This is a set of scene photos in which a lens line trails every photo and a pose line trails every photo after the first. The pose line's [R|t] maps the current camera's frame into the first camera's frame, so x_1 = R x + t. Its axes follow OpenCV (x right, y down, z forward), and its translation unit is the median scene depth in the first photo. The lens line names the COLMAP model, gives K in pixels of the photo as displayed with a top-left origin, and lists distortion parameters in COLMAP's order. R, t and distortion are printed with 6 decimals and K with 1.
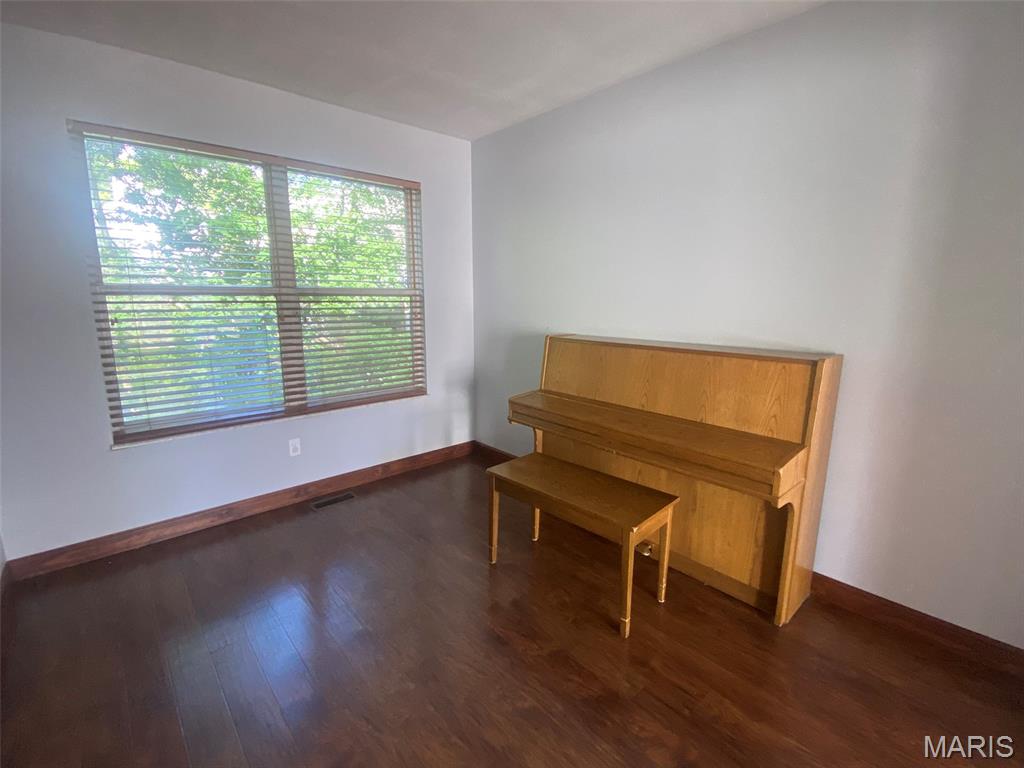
lens RADIAL K [[456.2, 0, 515.0], [0, 456.2, 387.7], [0, 0, 1]] dist [0.008544, -0.009164]
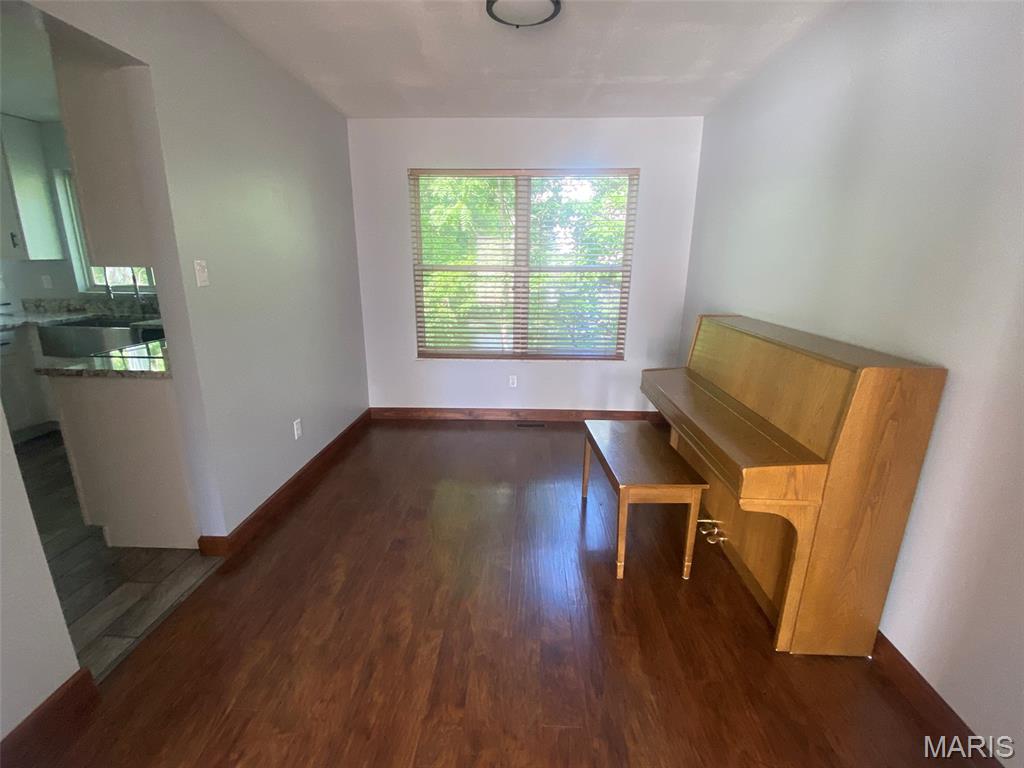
lens RADIAL K [[456.2, 0, 503.5], [0, 456.2, 375.3], [0, 0, 1]] dist [0.008544, -0.009164]
pose [[0.705159, 0.167256, -0.689041, 0.479894], [-0.138480, 0.985553, 0.097511, -0.020909], [0.695395, 0.026657, 0.718133, -0.030350]]
